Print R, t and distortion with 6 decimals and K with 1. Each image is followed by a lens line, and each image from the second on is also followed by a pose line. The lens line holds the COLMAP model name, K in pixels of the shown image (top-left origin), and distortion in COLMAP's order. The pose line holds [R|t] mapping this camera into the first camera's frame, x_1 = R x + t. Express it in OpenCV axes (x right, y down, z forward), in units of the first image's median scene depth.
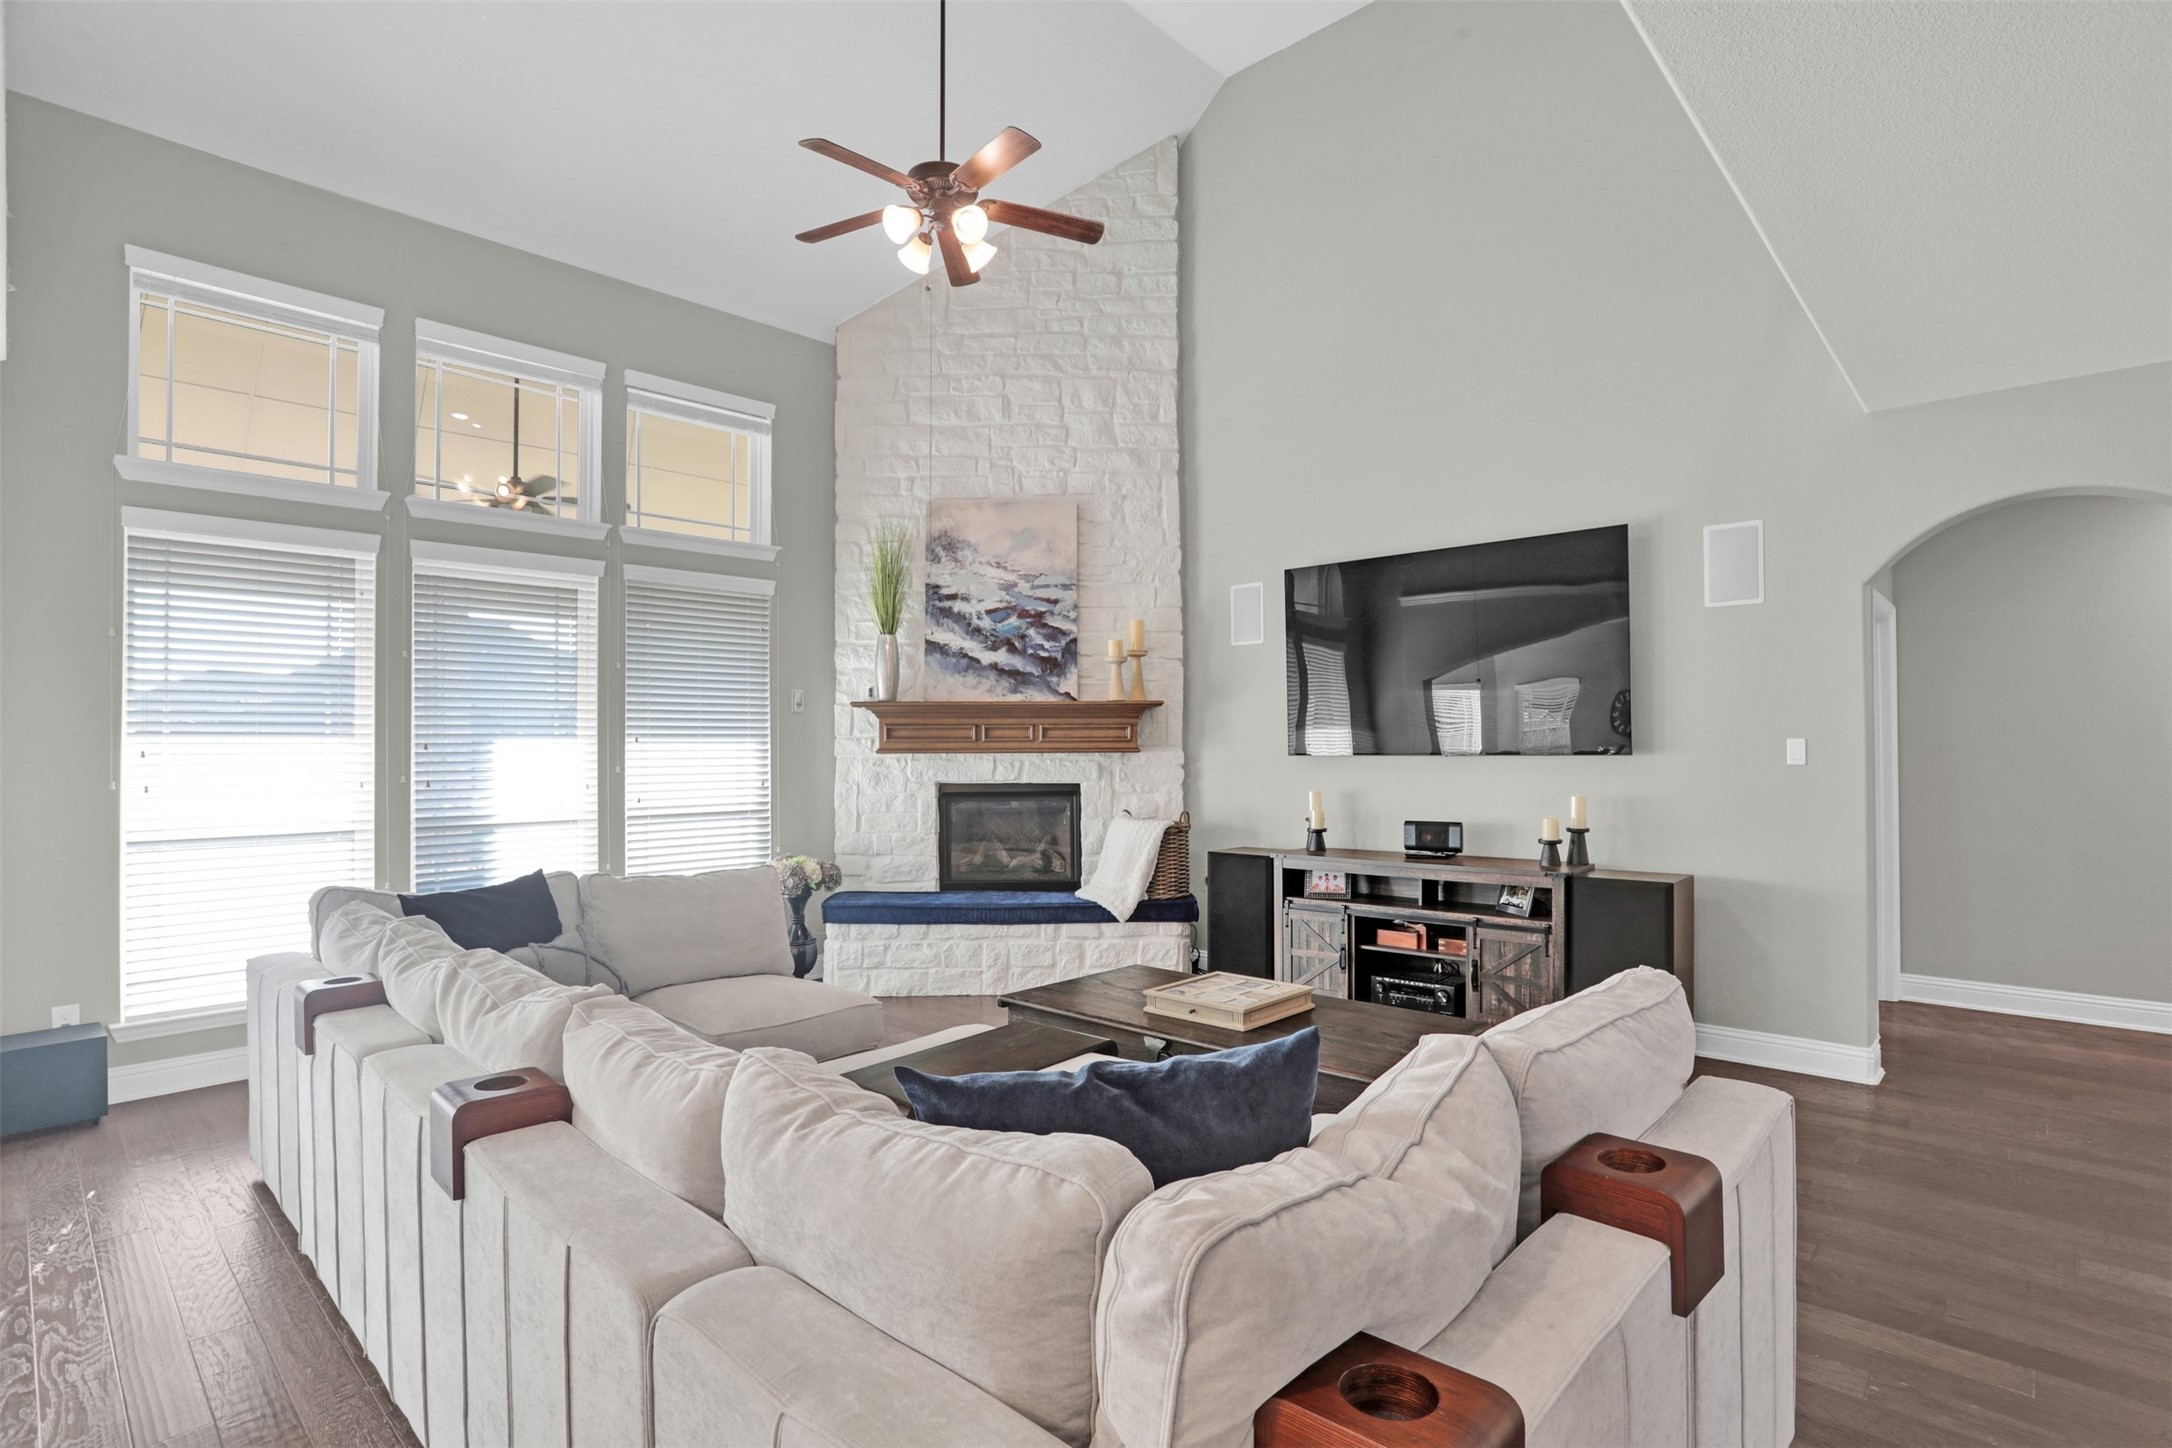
lens RADIAL K [[1056.0, 0, 1102.6], [0, 1056.0, 734.6], [0, 0, 1]] dist [-0.093072, 0.033223]
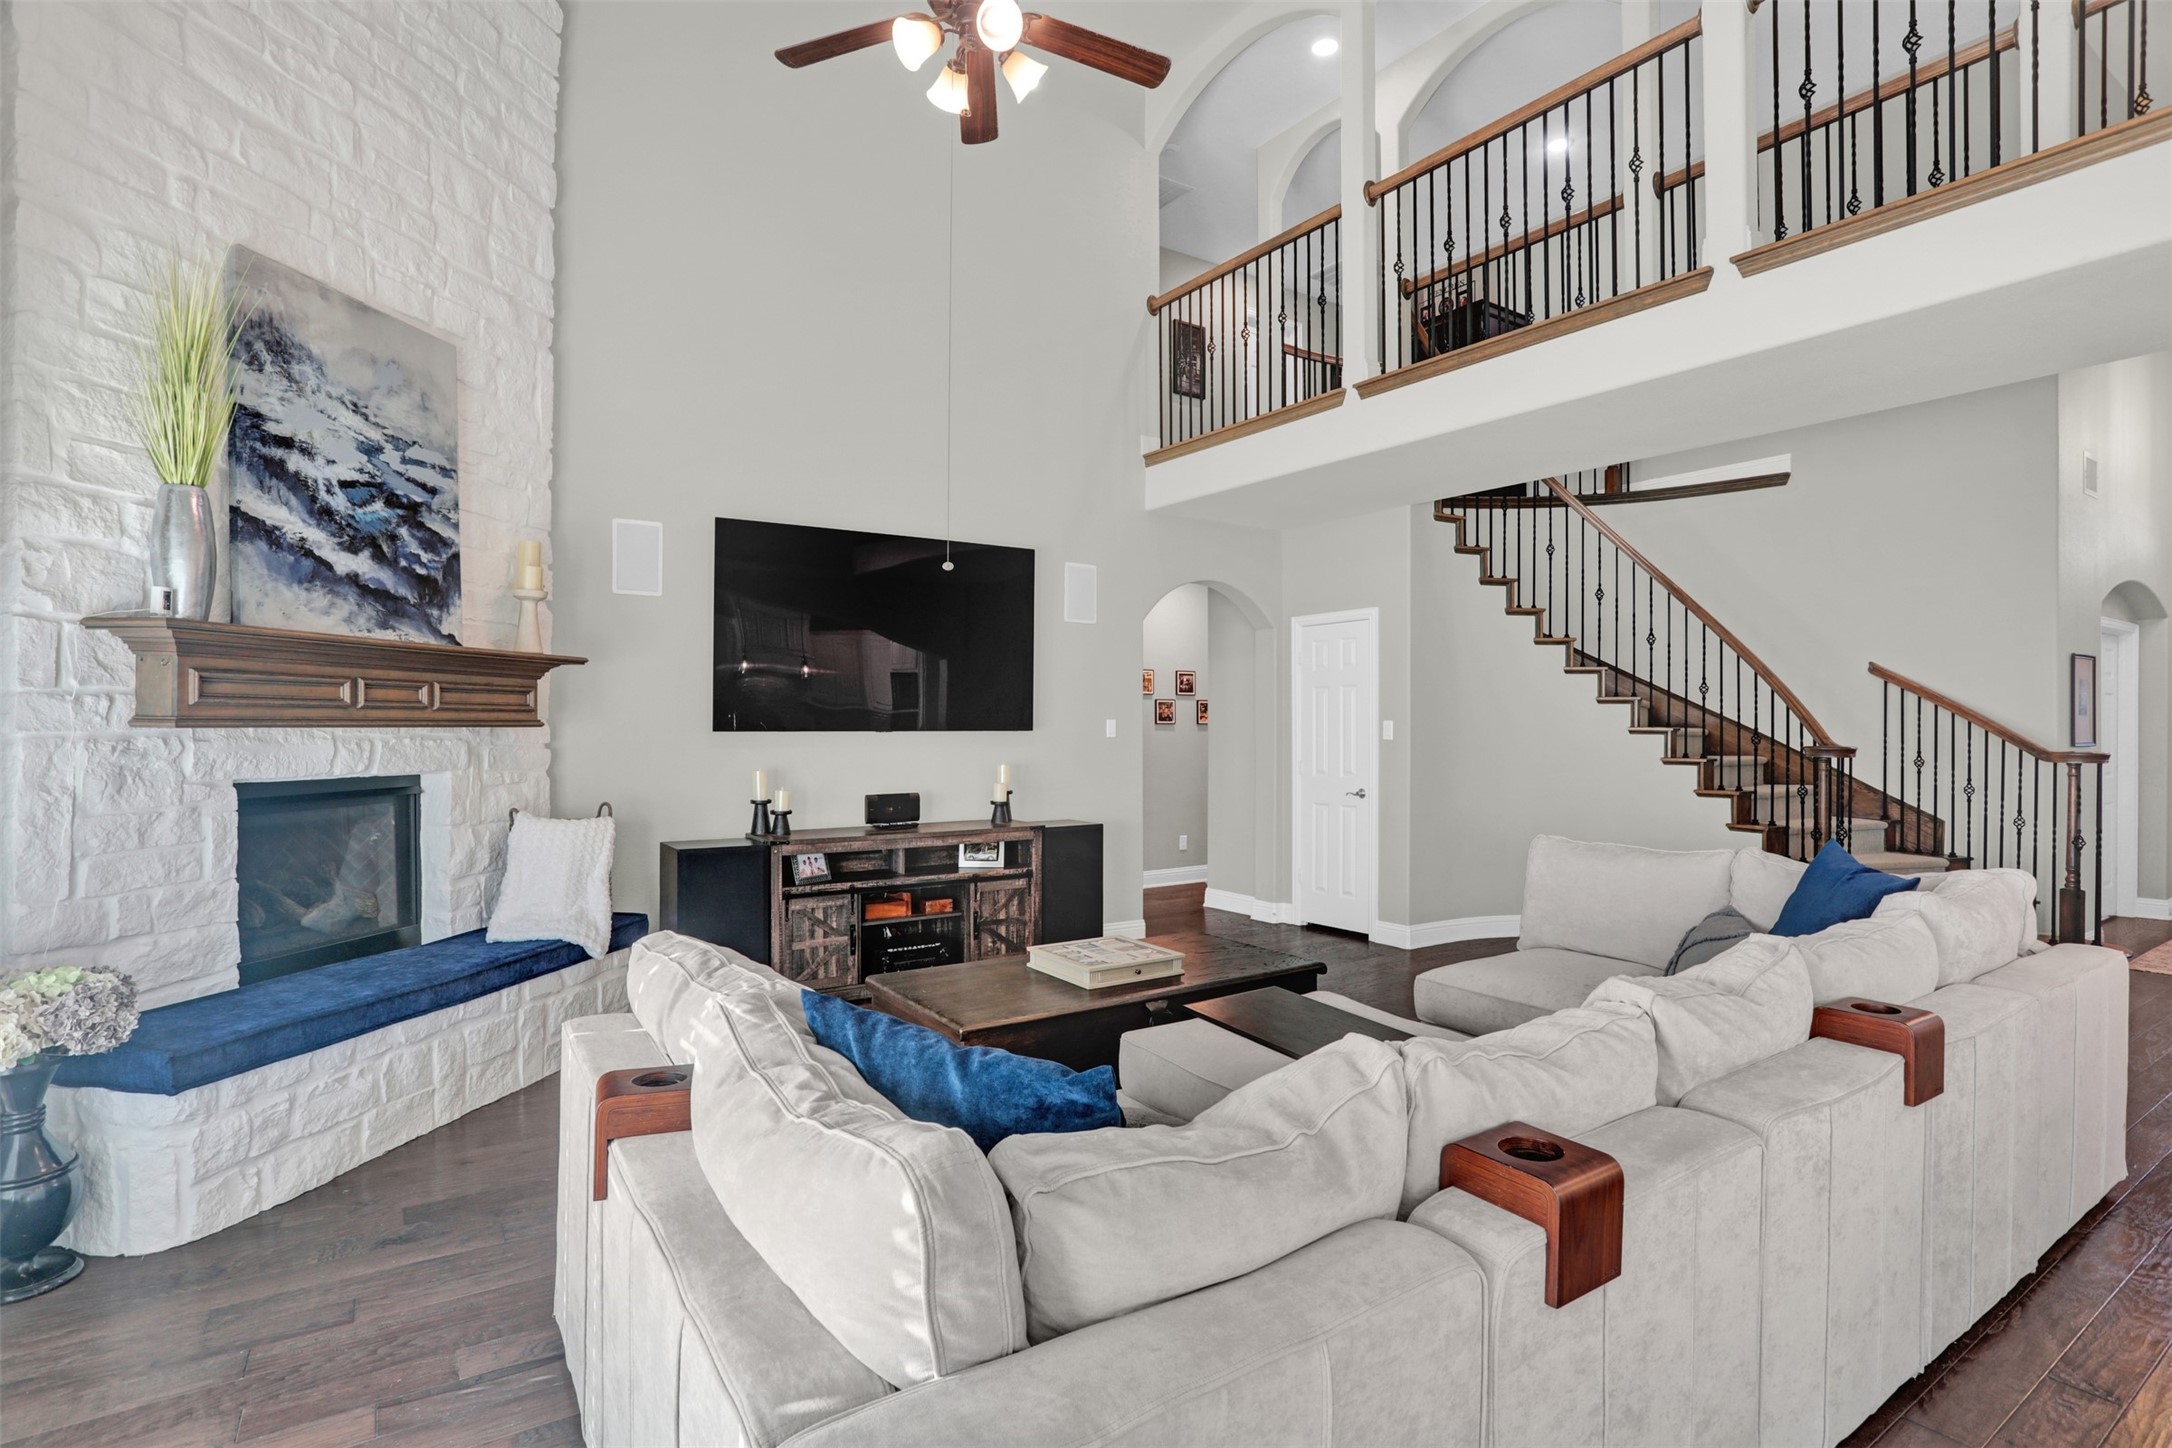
lens RADIAL K [[1062.3, 0, 1065.5], [0, 1062.3, 719.5], [0, 0, 1]] dist [-0.059953, 0.027437]
pose [[0.251549, 0.010165, 0.967791, -0.559801], [-0.019237, 0.999800, -0.005501, 0.008789], [-0.967653, -0.017233, 0.251694, 0.467776]]
